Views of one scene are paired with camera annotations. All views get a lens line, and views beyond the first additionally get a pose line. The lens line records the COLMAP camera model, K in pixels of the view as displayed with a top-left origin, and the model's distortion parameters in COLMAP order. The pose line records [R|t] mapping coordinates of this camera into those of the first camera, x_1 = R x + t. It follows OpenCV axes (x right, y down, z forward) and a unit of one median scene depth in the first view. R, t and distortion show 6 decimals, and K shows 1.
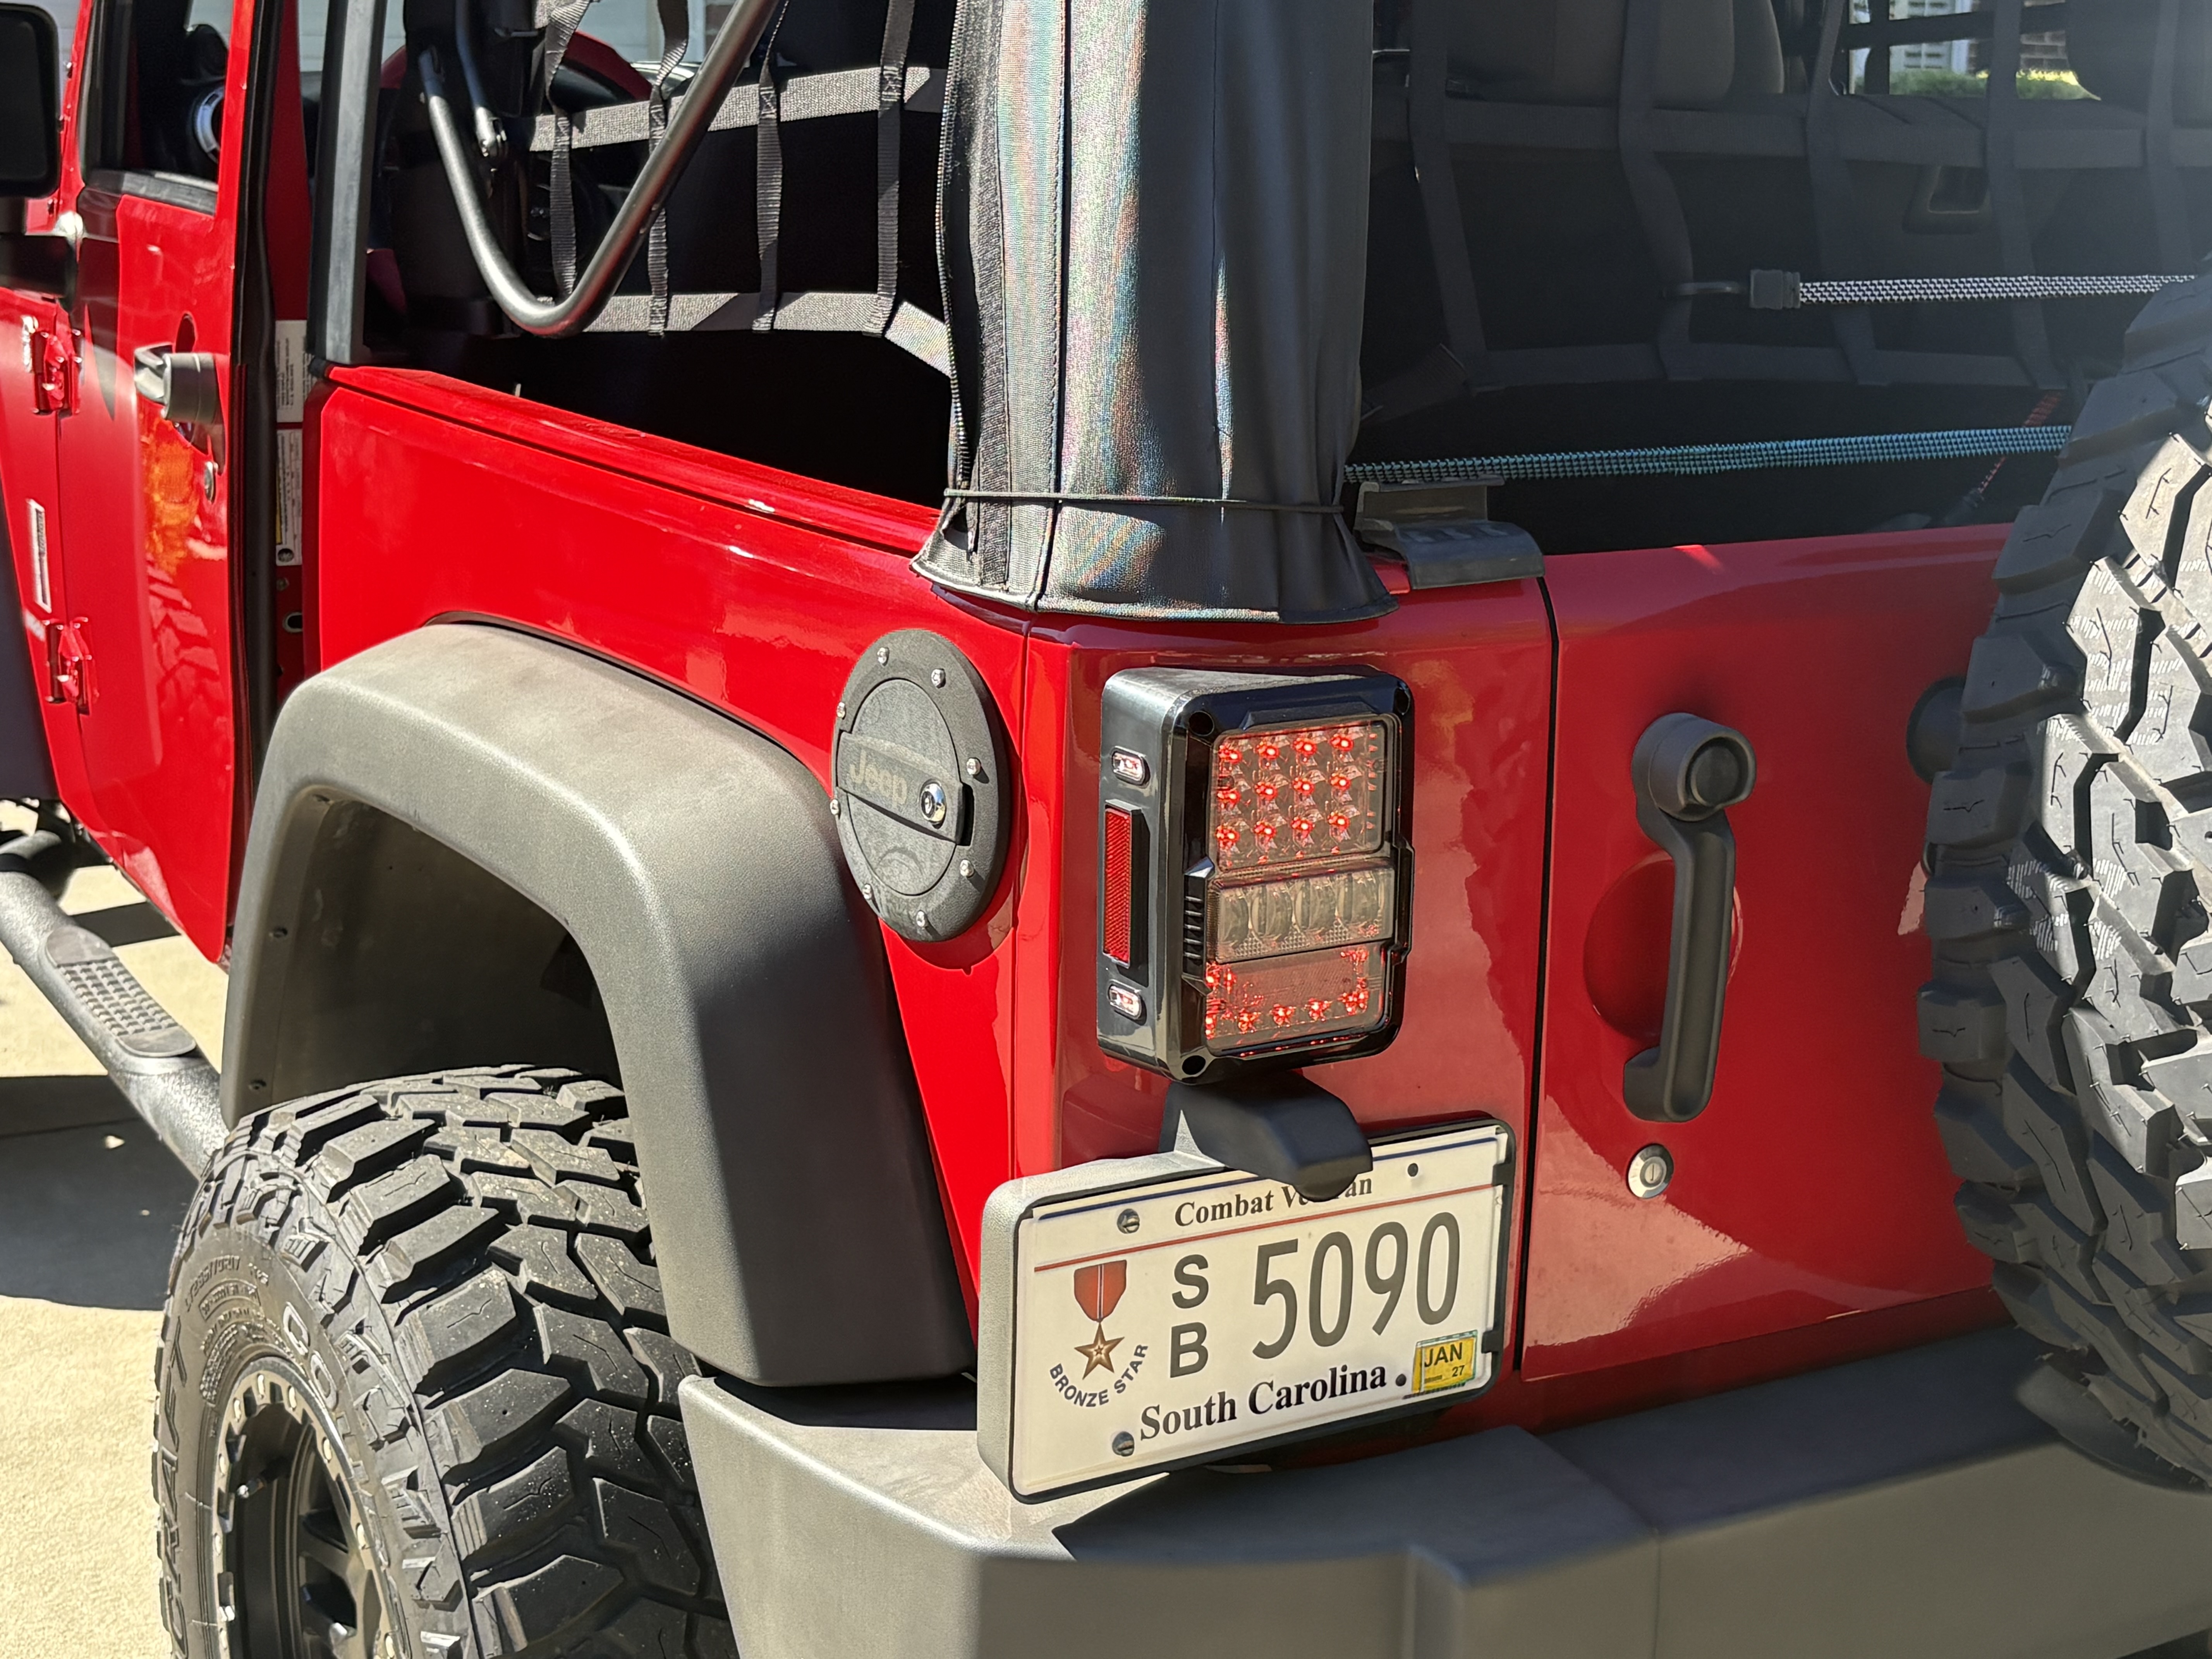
lens RADIAL K [[3085.7, 0, 1107.0], [0, 3085.7, 830.9], [0, 0, 1]] dist [0.263072, -0.812560]
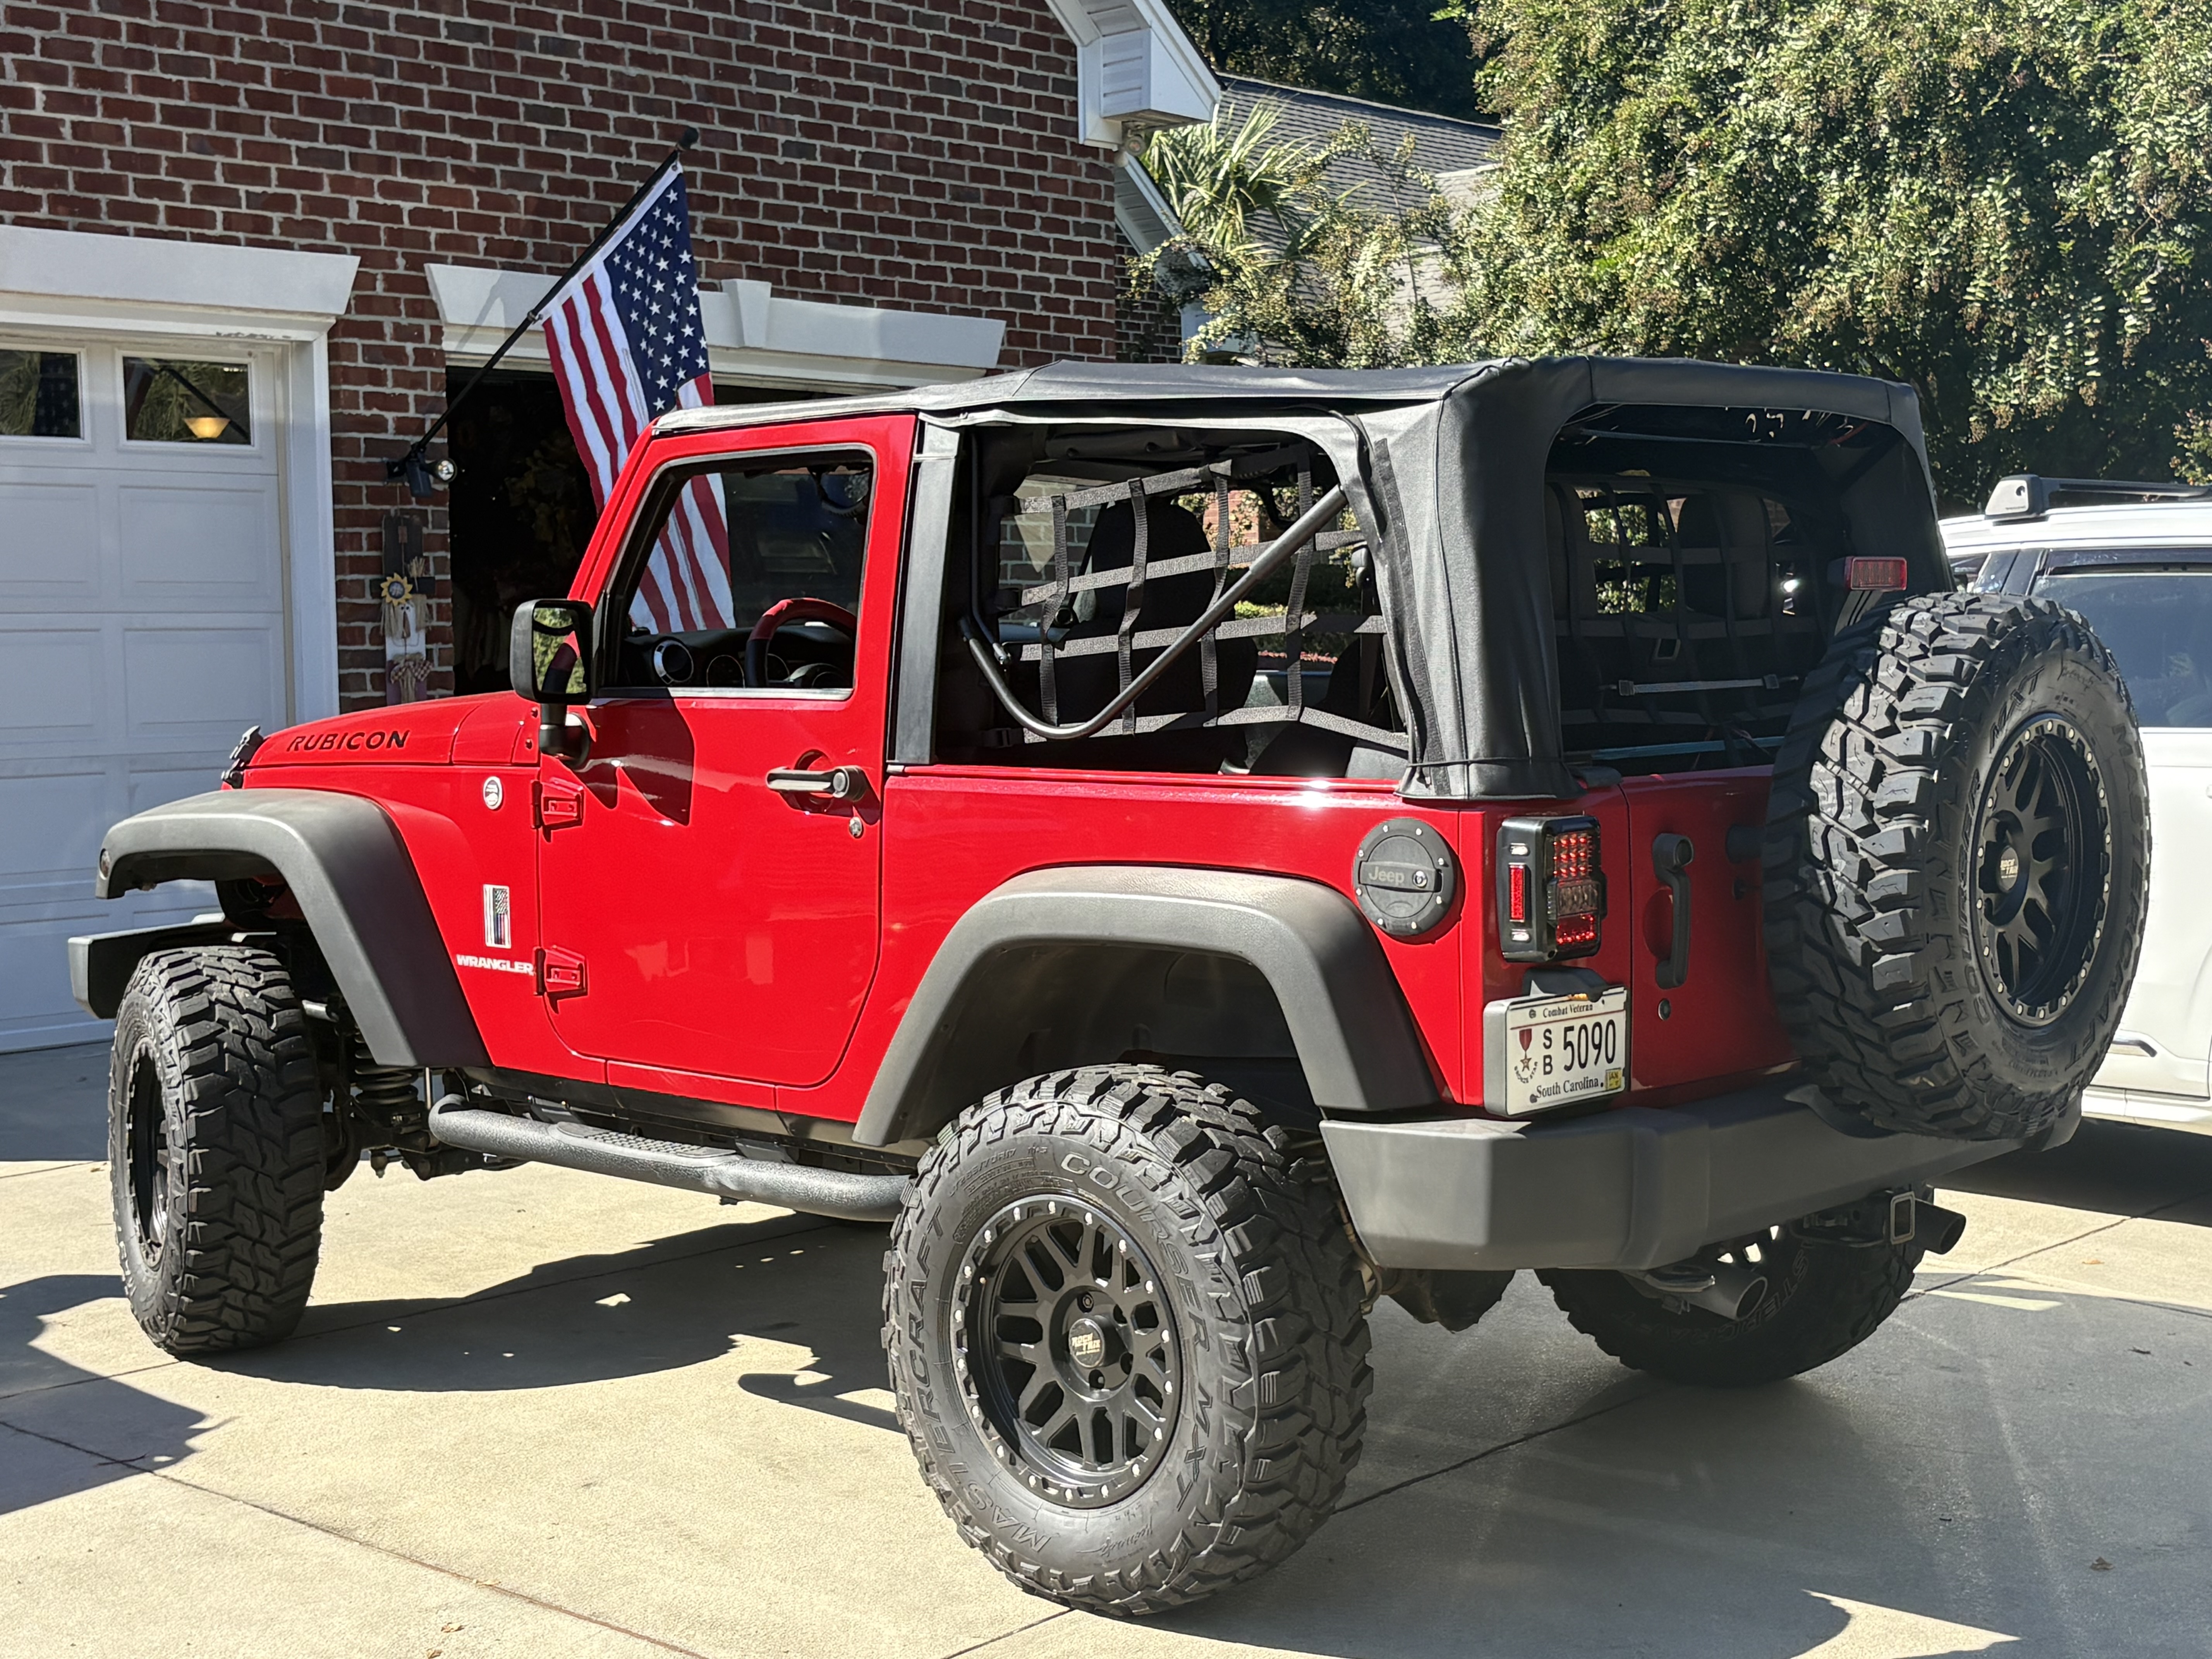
lens RADIAL K [[3127.6, 0, 1114.6], [0, 3127.6, 827.6], [0, 0, 1]] dist [0.281312, -1.174079]
pose [[0.954958, -0.053693, 0.291844, -1.106385], [0.100489, 0.983899, -0.147798, 0.324380], [-0.279210, 0.170468, 0.944978, -1.505583]]
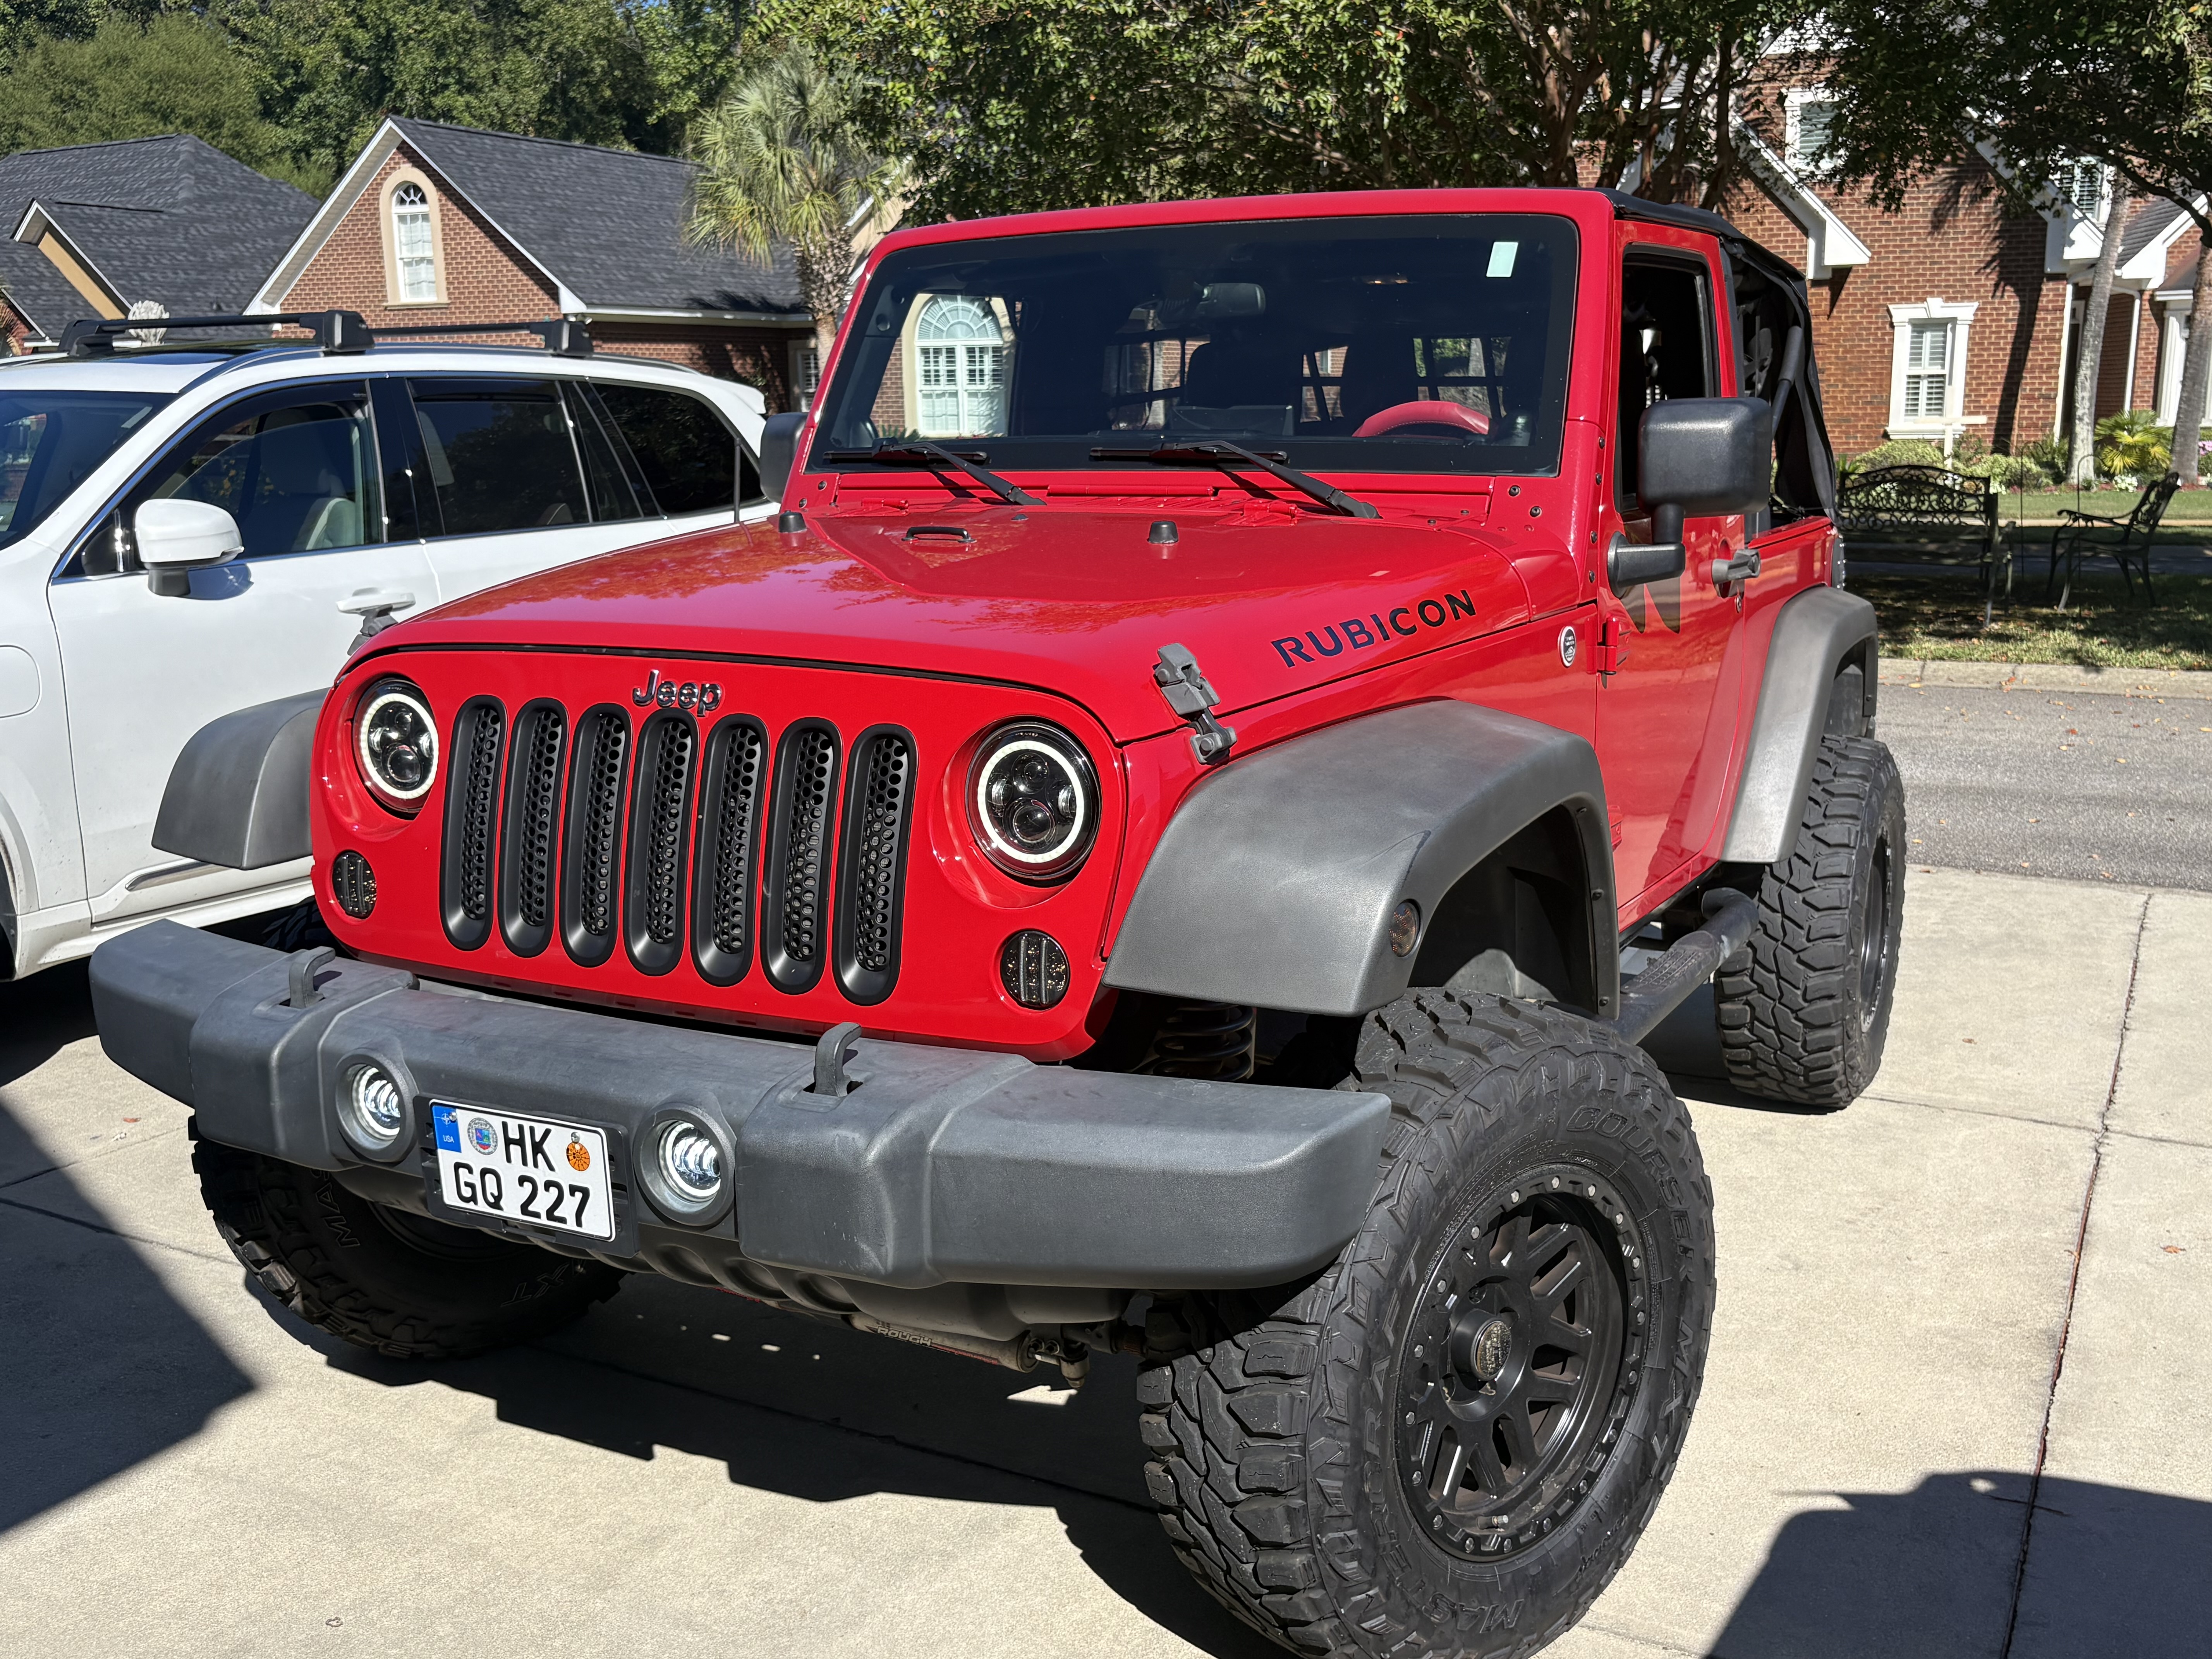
lens RADIAL K [[2155.5, 0, 1104.6], [0, 2155.5, 824.4], [0, 0, 1]] dist [-0.041346, 0.134906]
pose [[-0.513748, -0.181932, 0.838429, -2.180498], [0.198069, 0.925706, 0.322237, -0.888747], [-0.834765, 0.331616, -0.439544, 3.406102]]
